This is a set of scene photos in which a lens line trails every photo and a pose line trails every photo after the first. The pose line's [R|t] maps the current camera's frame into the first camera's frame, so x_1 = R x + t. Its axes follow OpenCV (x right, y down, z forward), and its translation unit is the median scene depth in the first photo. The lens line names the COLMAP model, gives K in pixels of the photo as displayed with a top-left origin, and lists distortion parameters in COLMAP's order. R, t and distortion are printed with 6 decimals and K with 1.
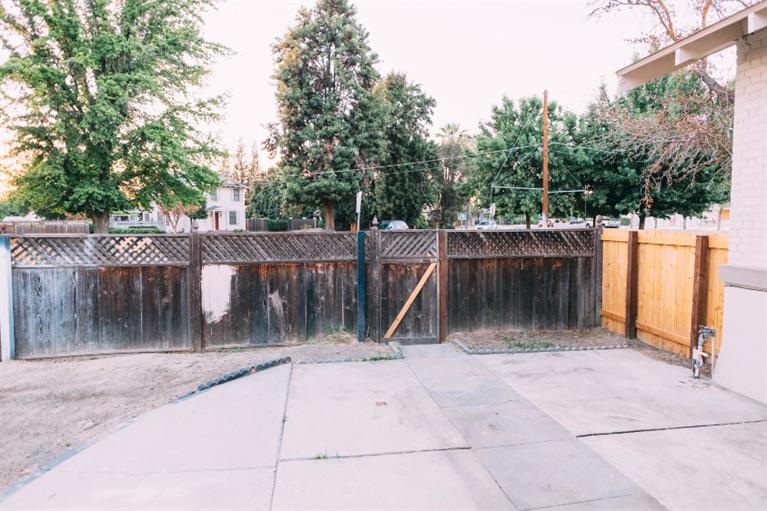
lens RADIAL K [[470.7, 0, 383.5], [0, 470.7, 255.5], [0, 0, 1]] dist [0.033363, -0.026869]
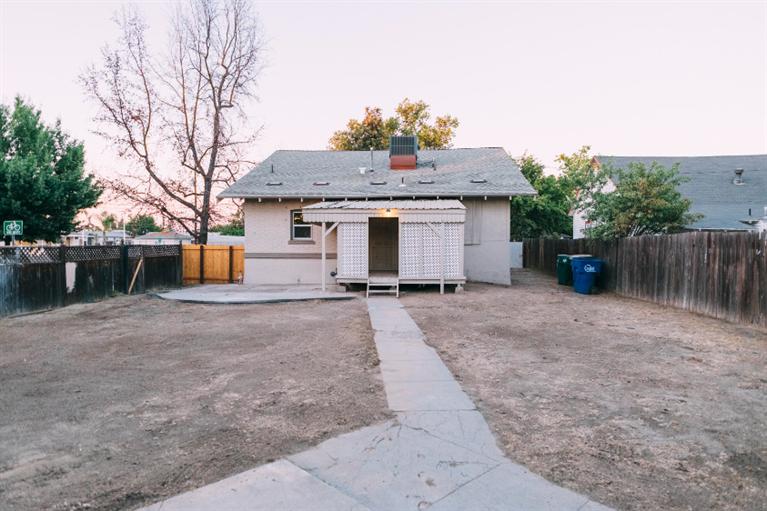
lens RADIAL K [[470.7, 0, 383.5], [0, 470.7, 255.5], [0, 0, 1]] dist [0.033363, -0.026869]
pose [[0.218674, -0.018420, 0.975624, -0.425796], [0.072100, 0.997394, 0.002670, 0.017123], [-0.973131, 0.069759, 0.219432, -0.143990]]
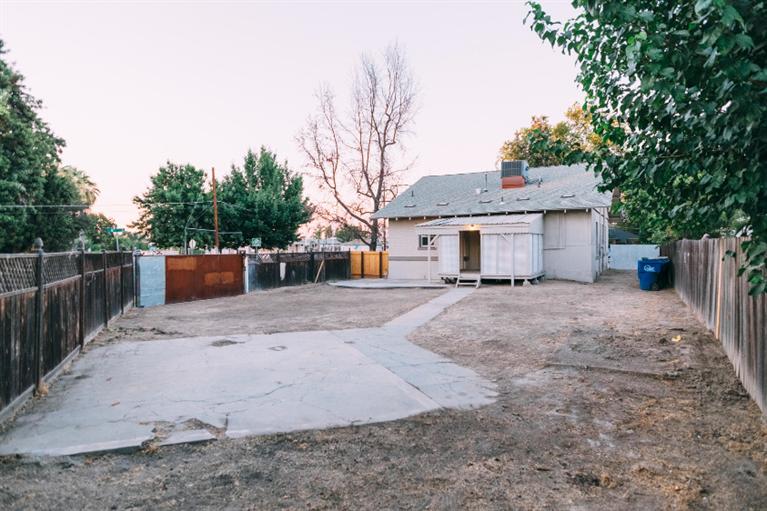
lens RADIAL K [[470.7, 0, 383.5], [0, 470.7, 255.5], [0, 0, 1]] dist [0.033363, -0.026869]
pose [[0.589801, -0.014156, 0.807424, -0.562596], [0.069782, 0.997000, -0.033495, 0.028236], [-0.804528, 0.076099, 0.589019, -0.326284]]
